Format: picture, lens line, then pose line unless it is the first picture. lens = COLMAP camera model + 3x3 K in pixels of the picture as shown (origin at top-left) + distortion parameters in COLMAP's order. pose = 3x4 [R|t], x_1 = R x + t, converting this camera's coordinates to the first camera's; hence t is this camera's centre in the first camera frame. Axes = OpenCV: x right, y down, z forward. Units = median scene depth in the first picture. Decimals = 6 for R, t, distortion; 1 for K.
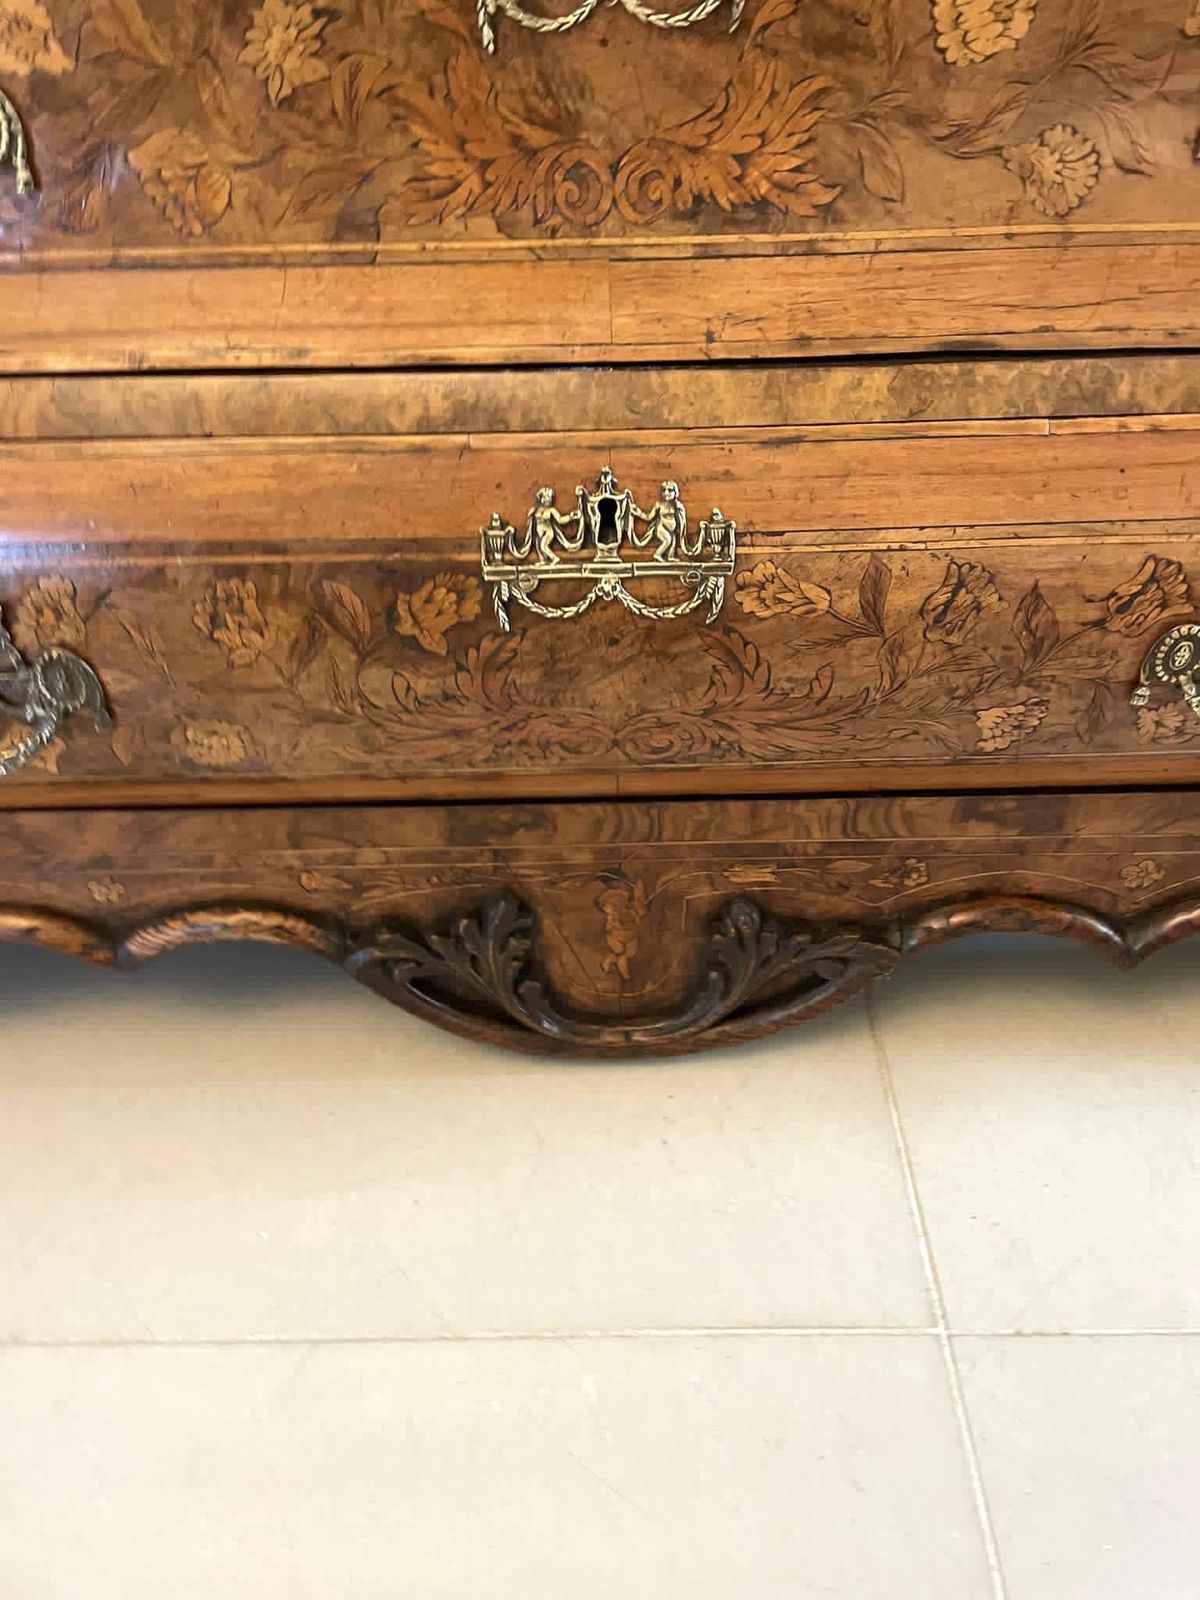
lens RADIAL K [[1220.2, 0, 642.0], [0, 1220.2, 822.6], [0, 0, 1]] dist [0.091725, -0.122210]
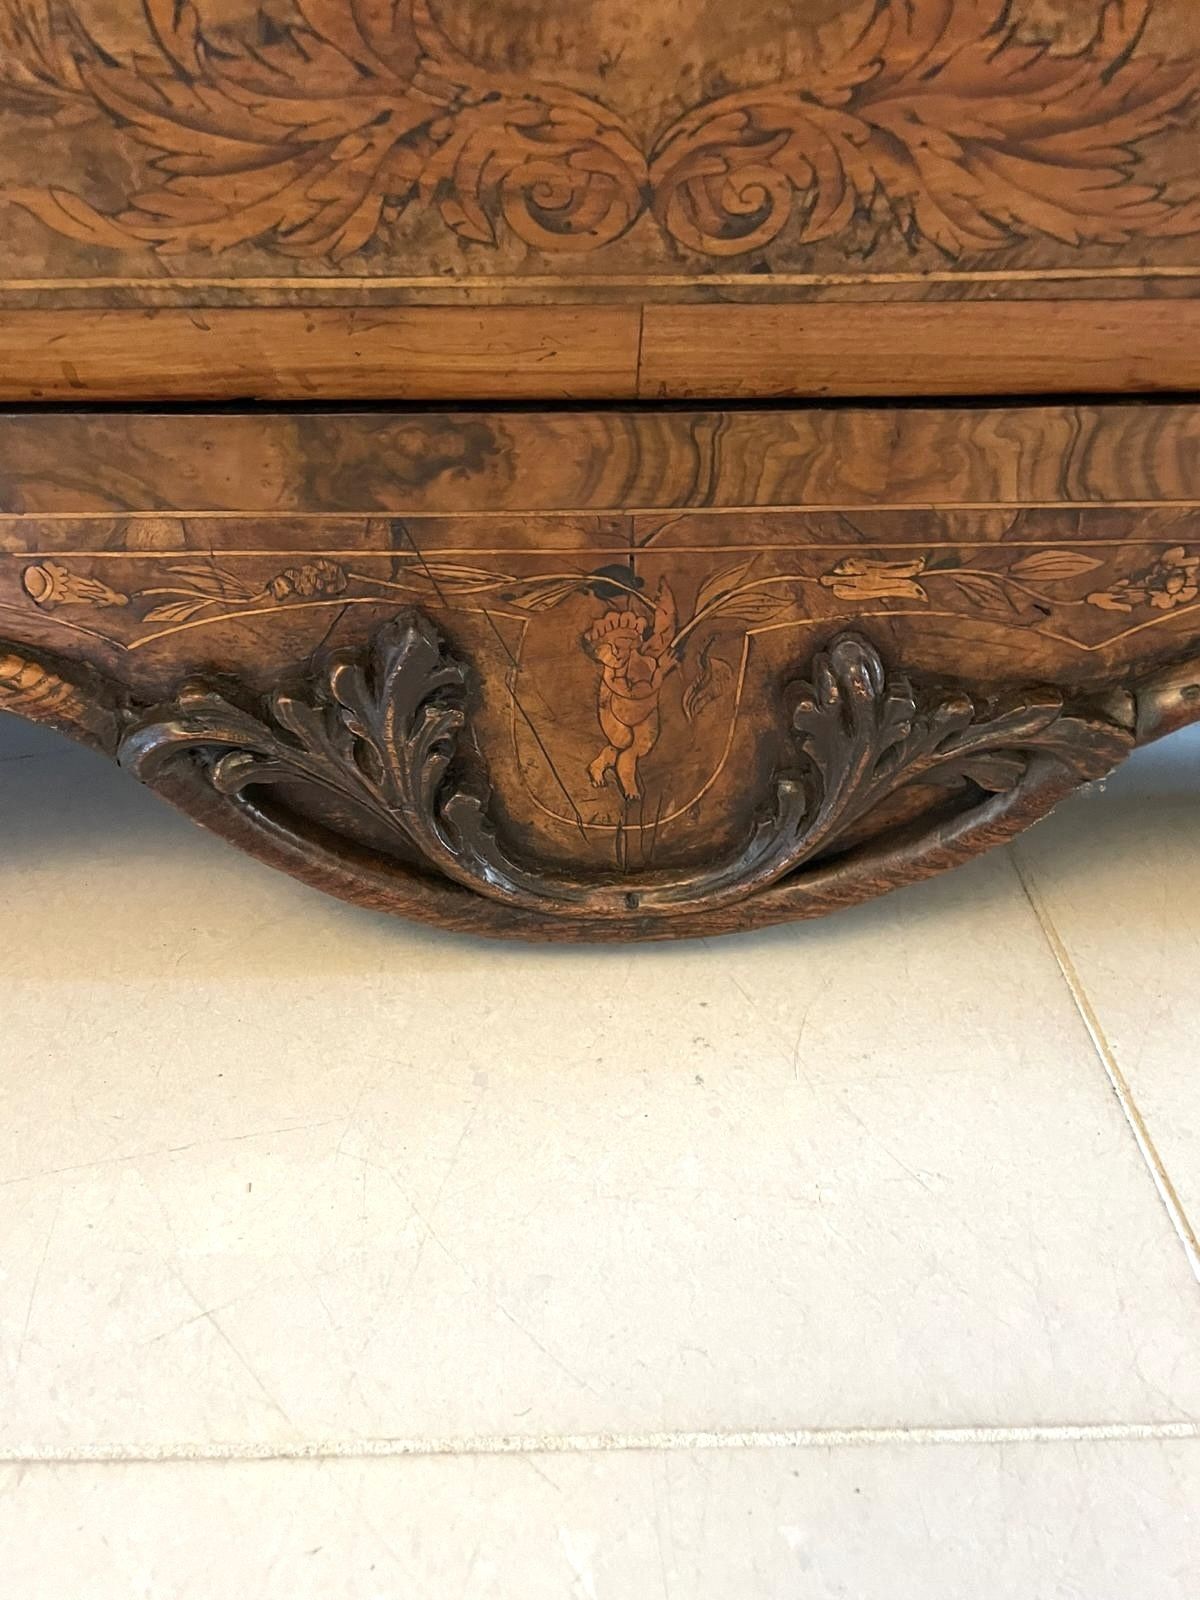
lens RADIAL K [[1220.2, 0, 626.3], [0, 1220.2, 829.6], [0, 0, 1]] dist [0.091725, -0.122210]
pose [[0.999208, 0.006313, 0.039297, -0.041707], [-0.006842, 0.999887, 0.013351, 0.149671], [-0.039208, -0.013609, 0.999138, 0.474737]]
